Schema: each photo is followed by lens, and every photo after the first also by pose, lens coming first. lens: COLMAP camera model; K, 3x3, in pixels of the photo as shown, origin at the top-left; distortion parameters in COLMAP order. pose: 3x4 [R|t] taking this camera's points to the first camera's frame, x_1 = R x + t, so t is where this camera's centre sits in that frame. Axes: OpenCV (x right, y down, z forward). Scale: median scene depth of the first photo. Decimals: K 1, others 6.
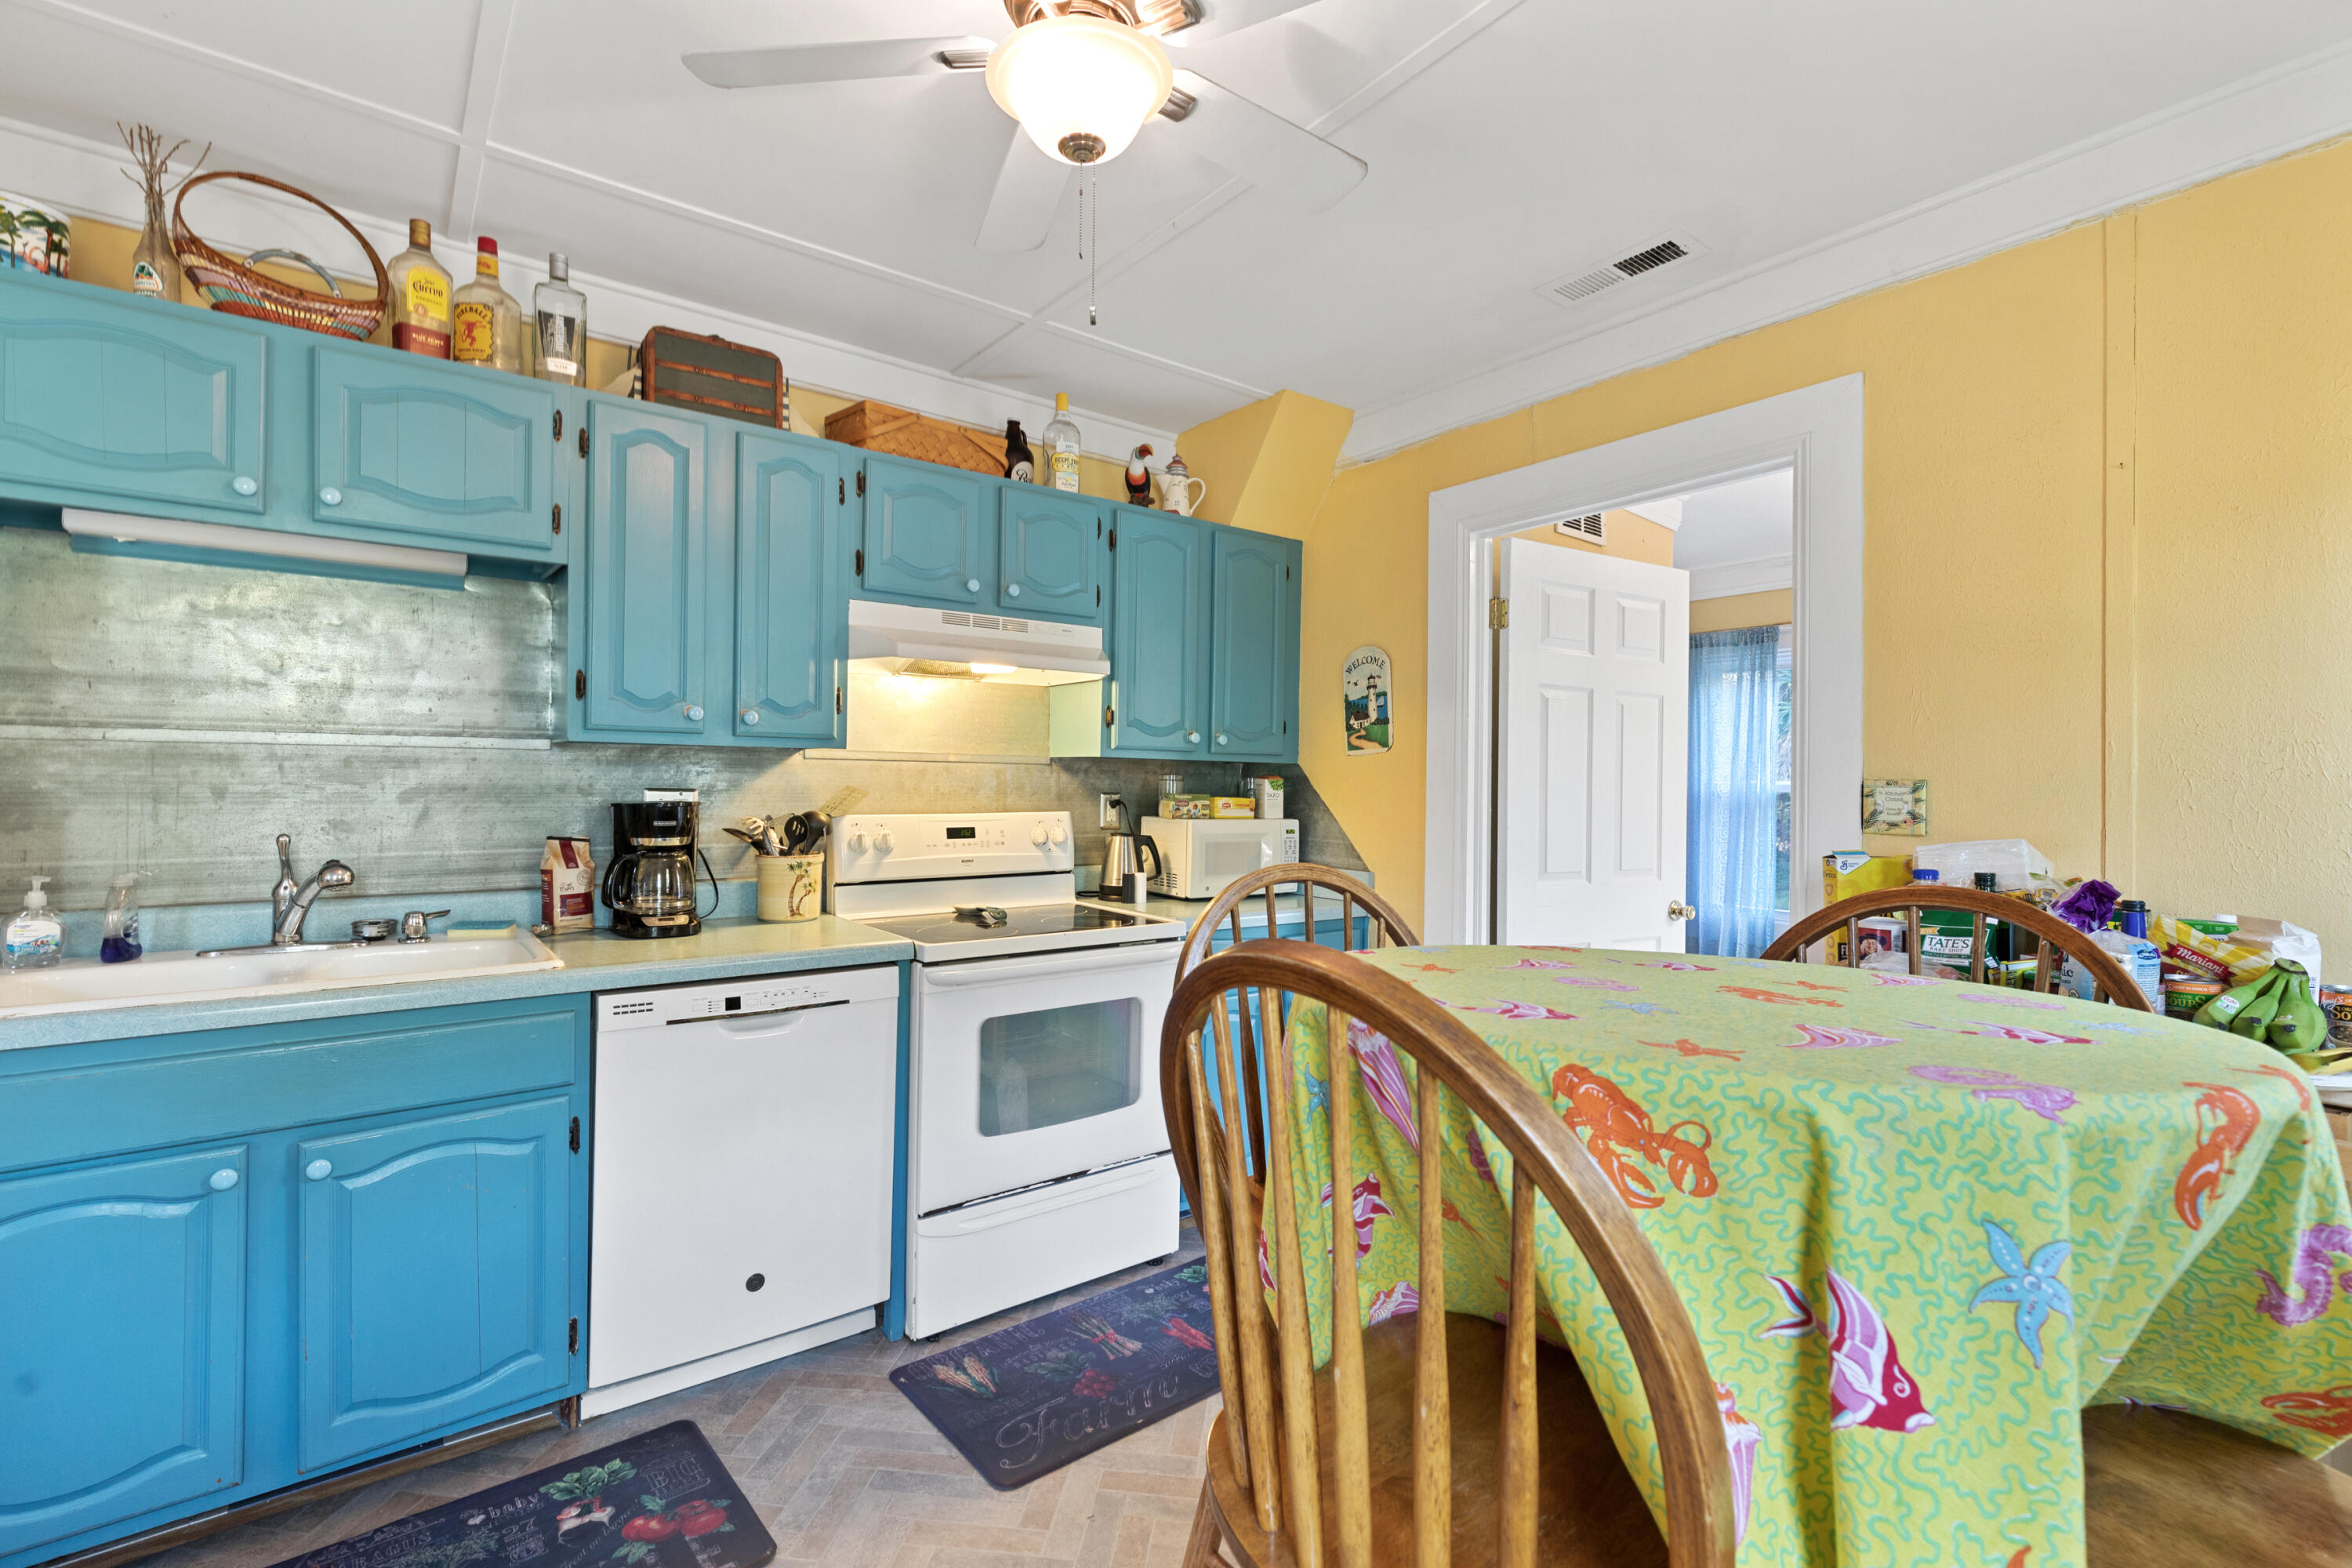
lens RADIAL K [[1058.5, 0, 1181.3], [0, 1058.5, 792.6], [0, 0, 1]] dist [-0.000829, -0.000830]
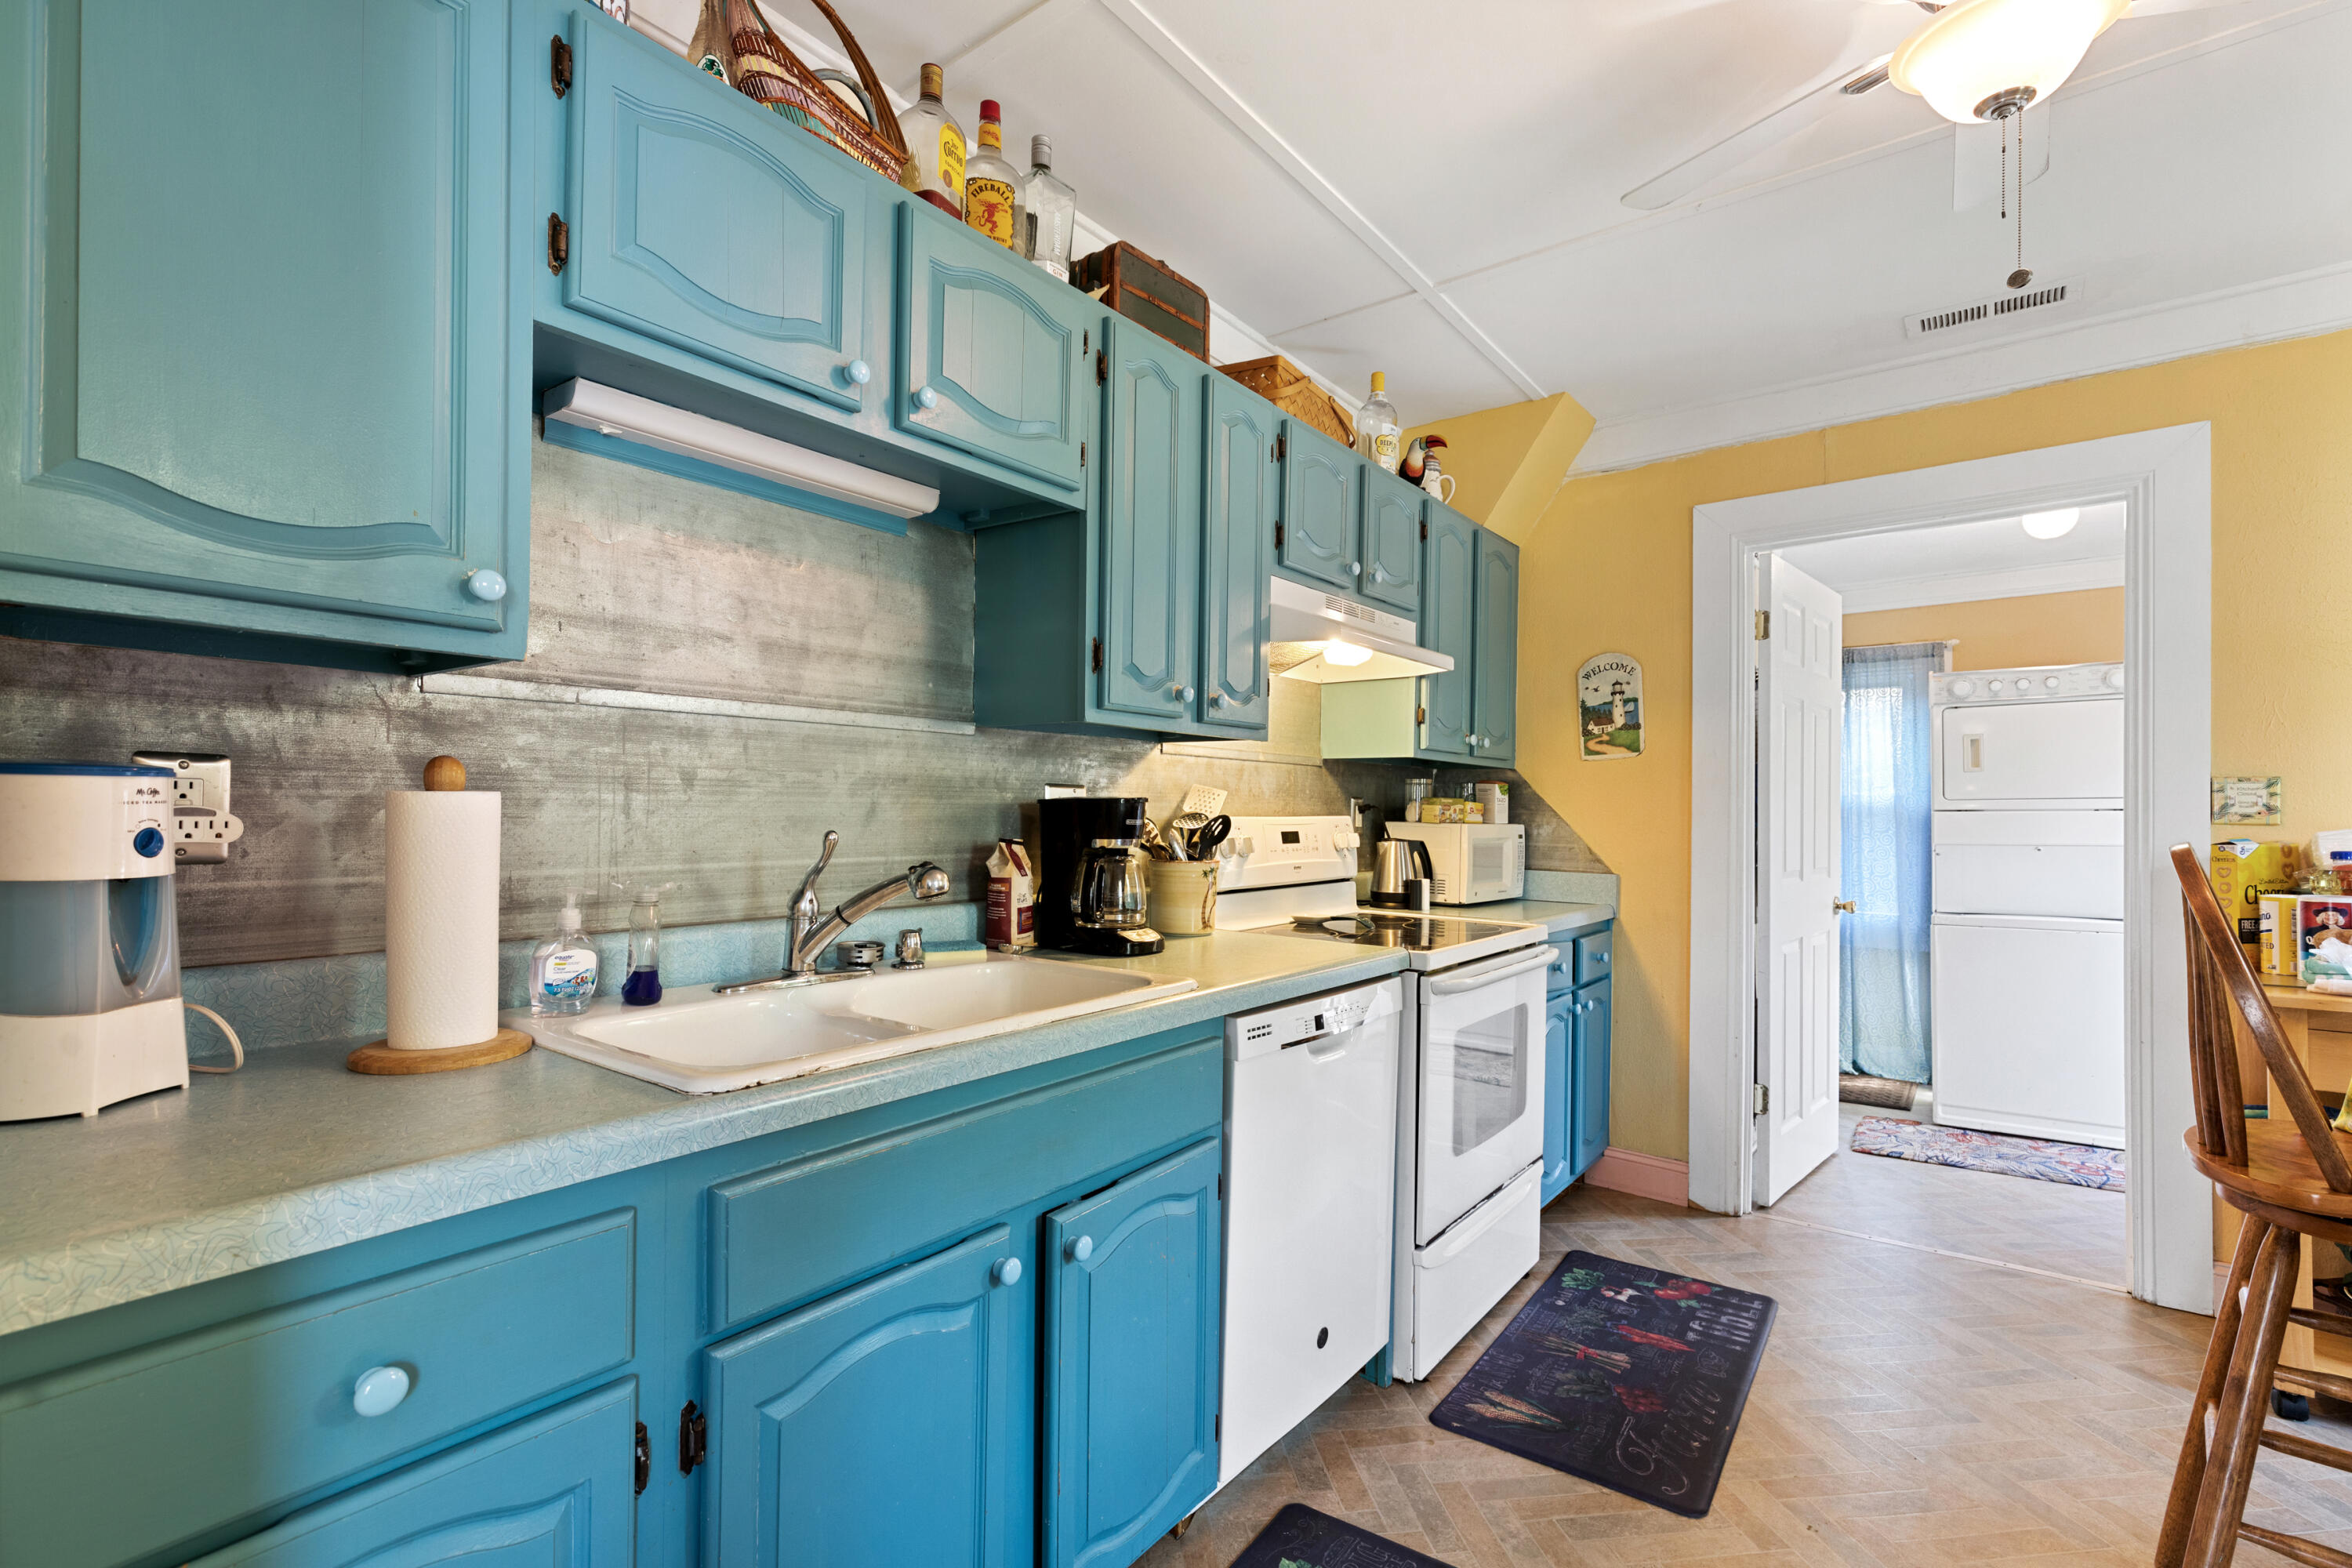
lens RADIAL K [[1067.8, 0, 1174.1], [0, 1067.8, 817.4], [0, 0, 1]] dist [0.000072, -0.000198]
pose [[0.967663, -0.003103, 0.252228, -0.722943], [0.003076, 0.999995, 0.000498, 0.026882], [-0.252228, 0.000294, 0.967668, 0.162903]]
